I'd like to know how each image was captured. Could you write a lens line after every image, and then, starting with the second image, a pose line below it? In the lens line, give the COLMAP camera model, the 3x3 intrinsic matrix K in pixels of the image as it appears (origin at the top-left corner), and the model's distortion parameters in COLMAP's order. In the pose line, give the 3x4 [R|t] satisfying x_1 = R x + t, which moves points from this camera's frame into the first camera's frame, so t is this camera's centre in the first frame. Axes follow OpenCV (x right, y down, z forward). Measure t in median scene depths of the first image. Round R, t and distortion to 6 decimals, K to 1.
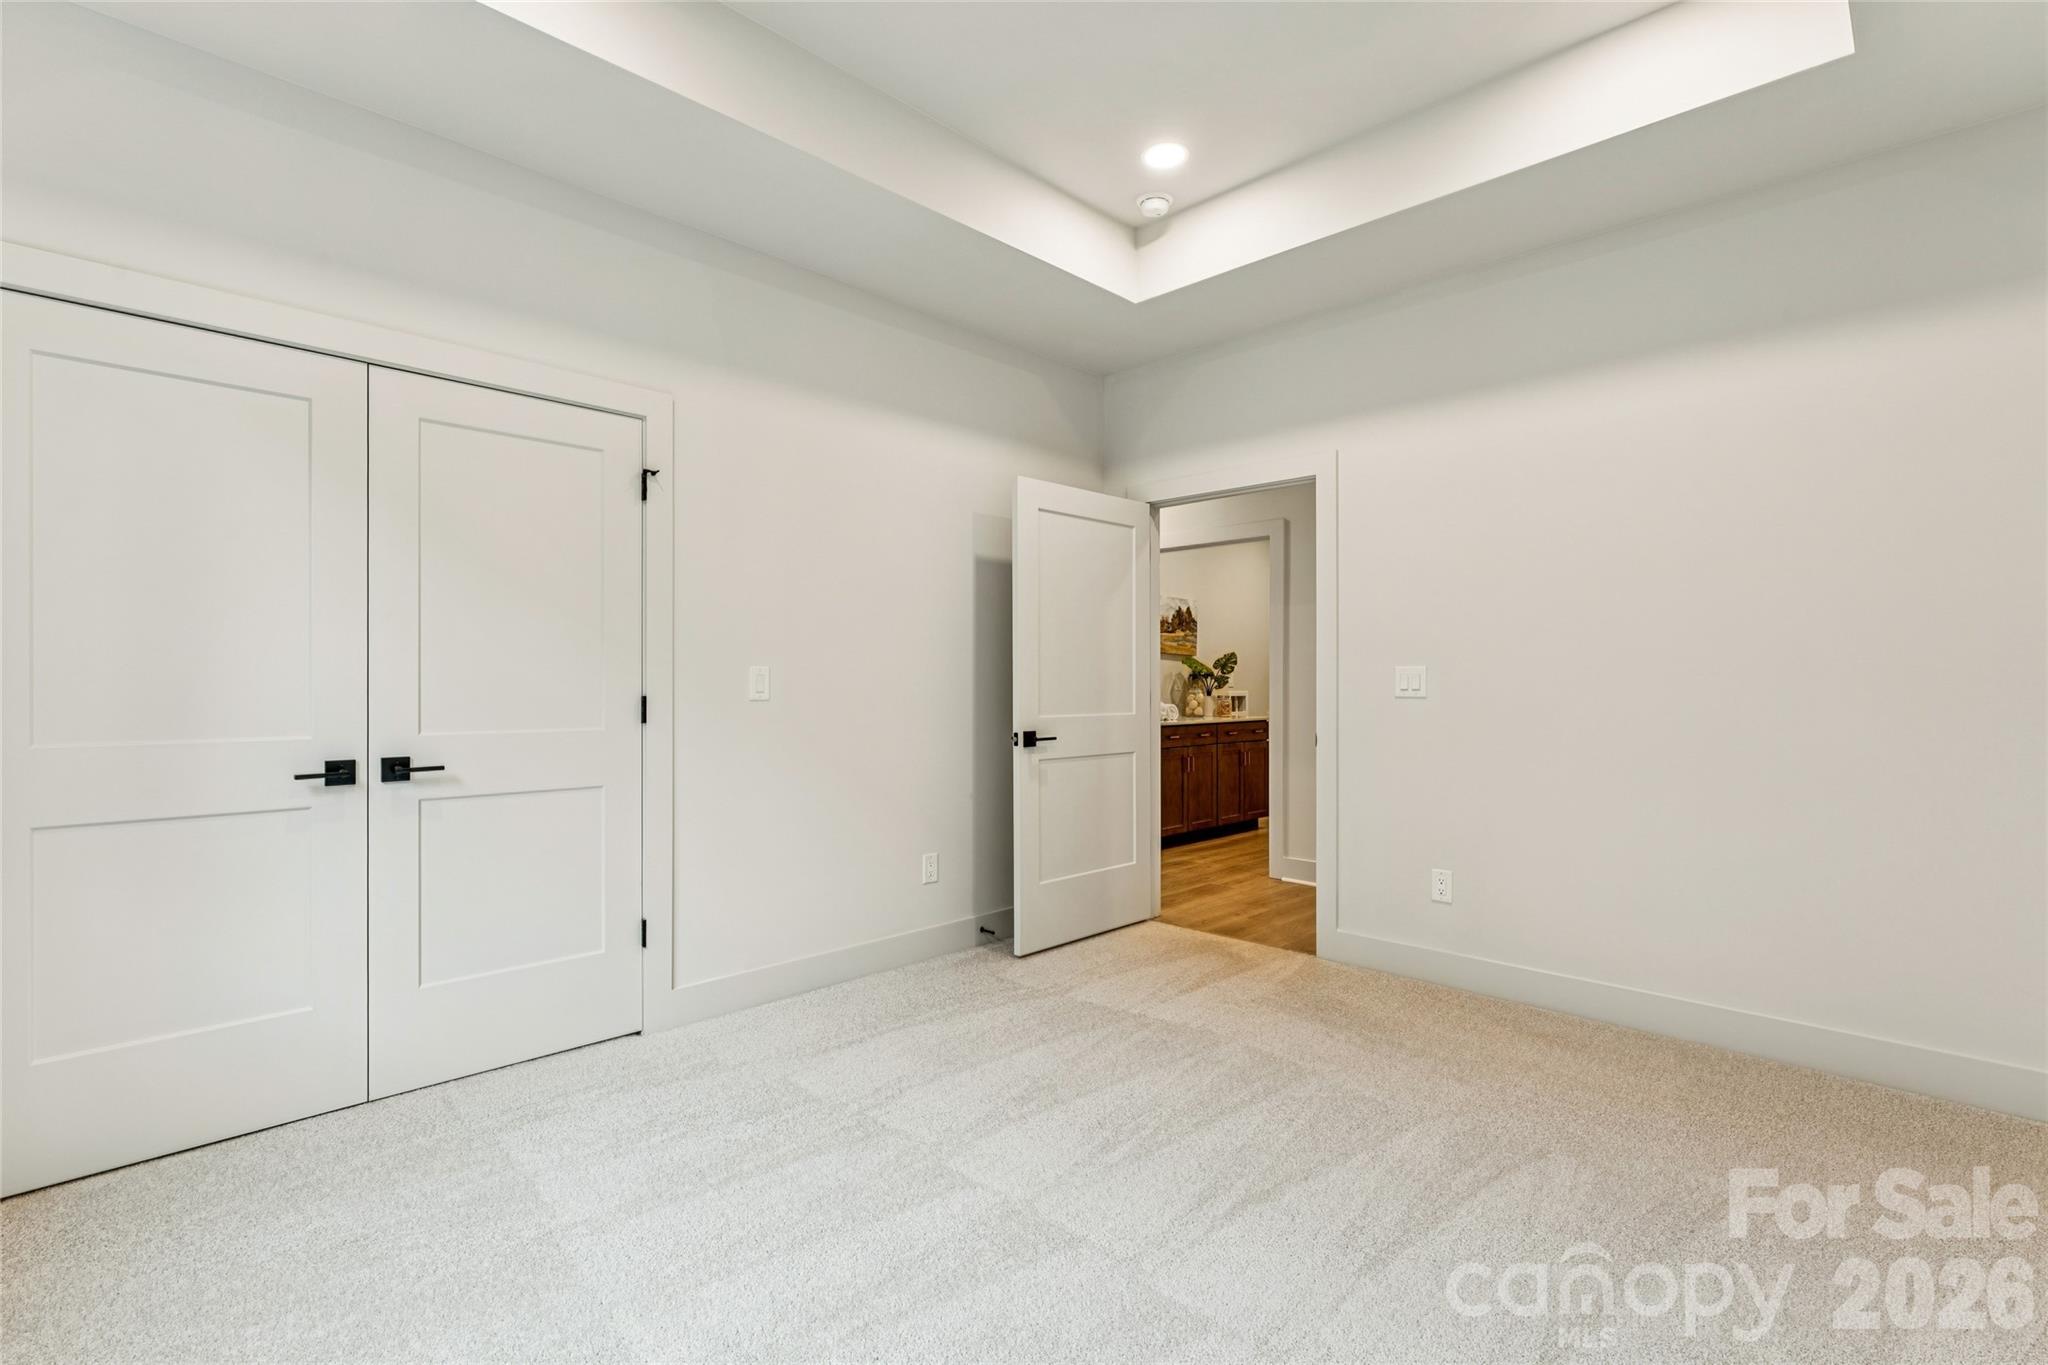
lens RADIAL K [[935.4, 0, 1019.9], [0, 935.4, 680.4], [0, 0, 1]] dist [-0.000501, 0.001598]
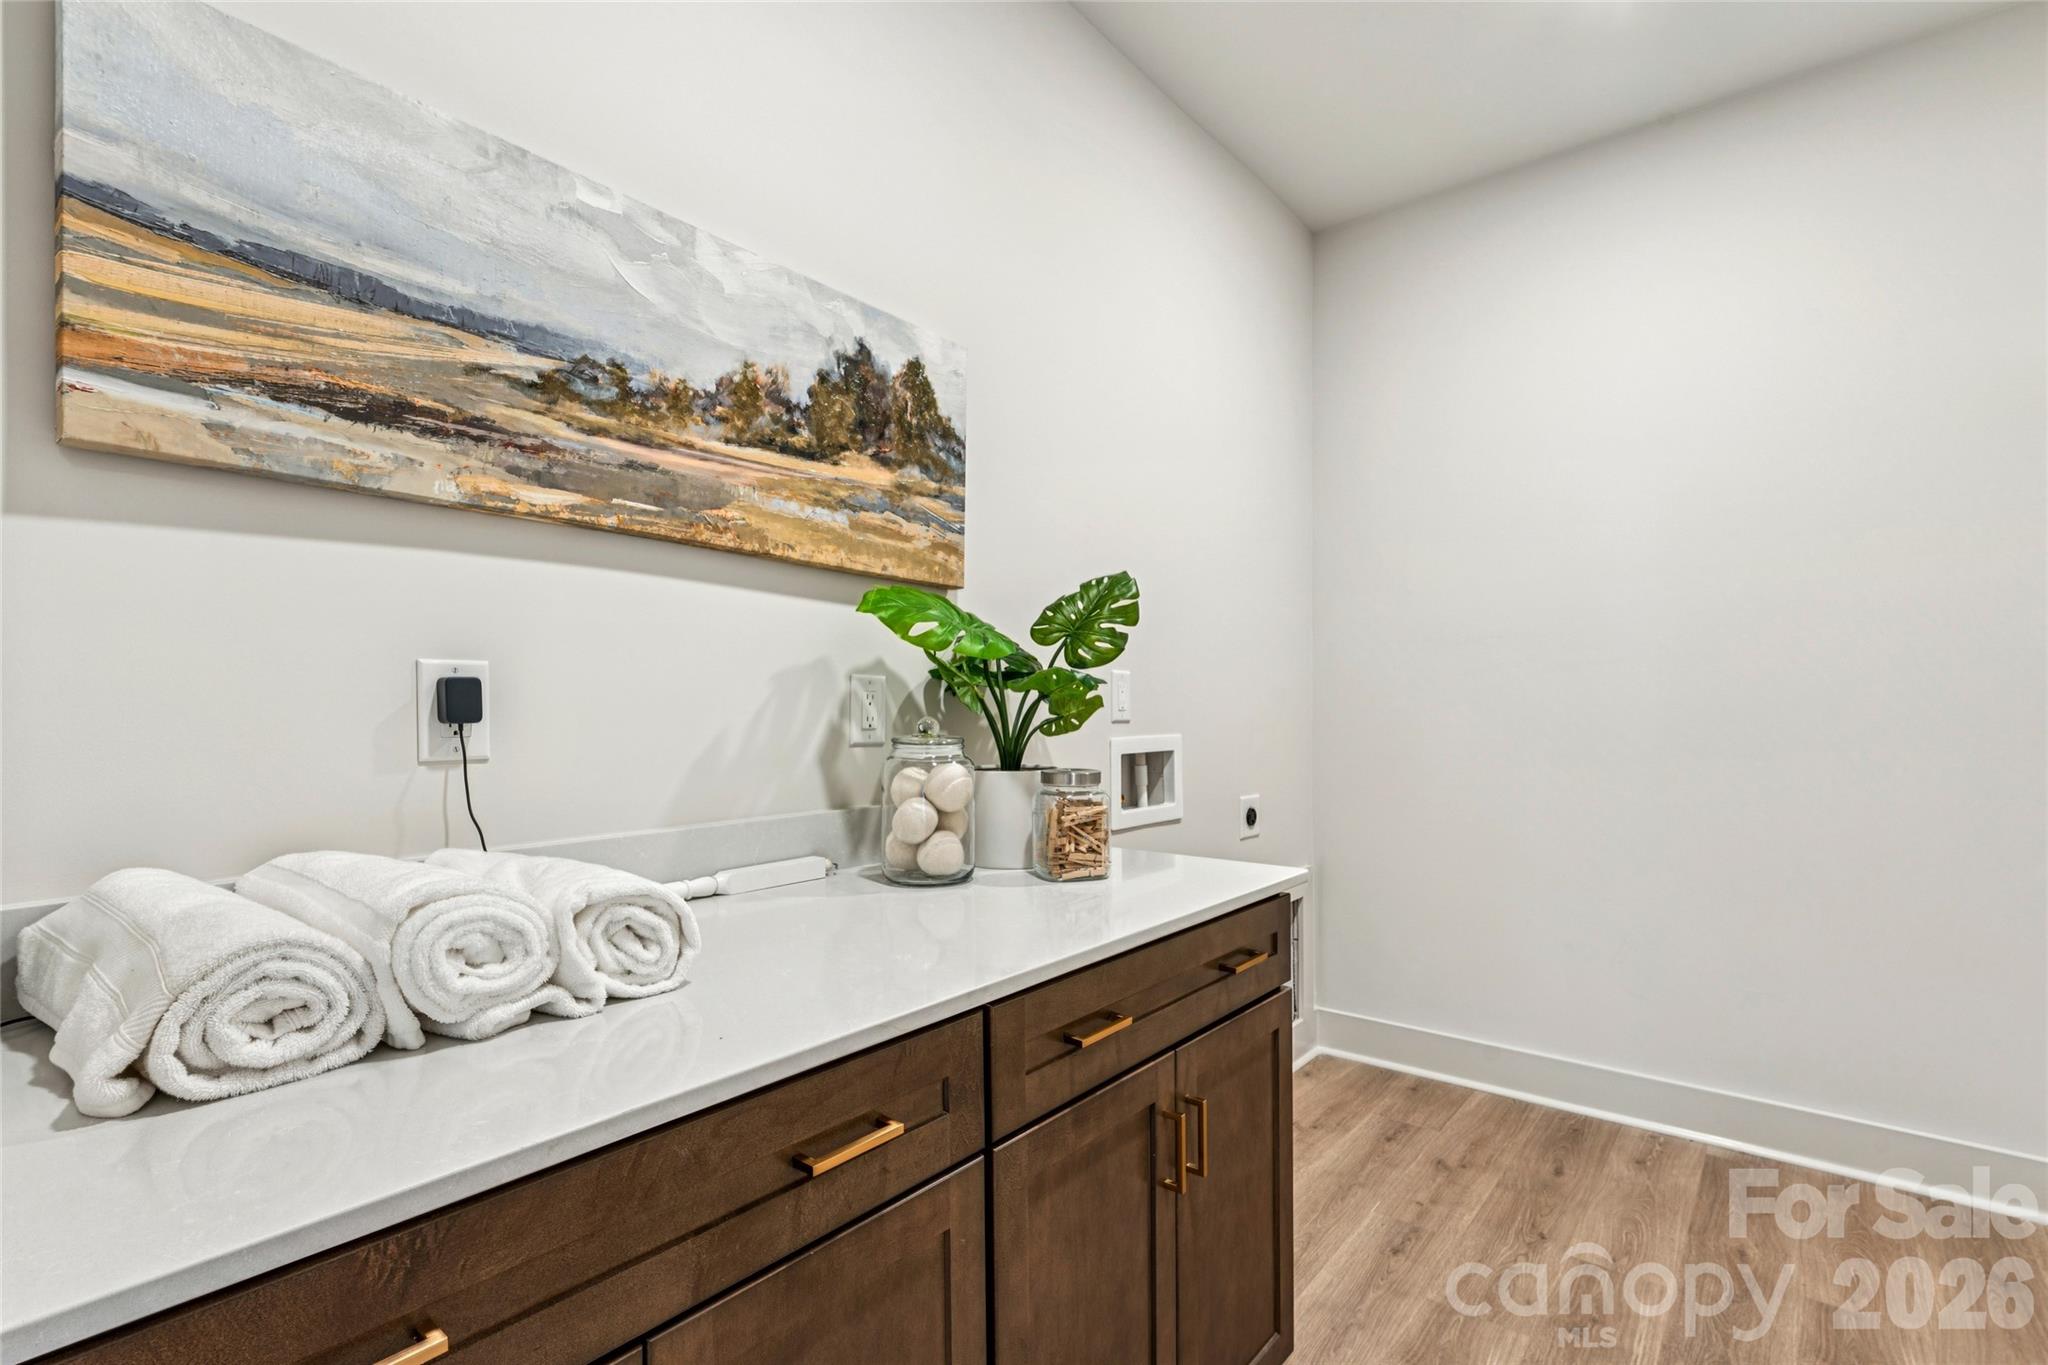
lens RADIAL K [[935.4, 0, 1024.3], [0, 935.4, 689.4], [0, 0, 1]] dist [-0.000501, 0.001598]
pose [[0.996403, -0.005687, 0.084553, 0.186162], [0.006107, 0.999970, -0.004709, -0.000536], [-0.084524, 0.005208, 0.996408, 0.779518]]
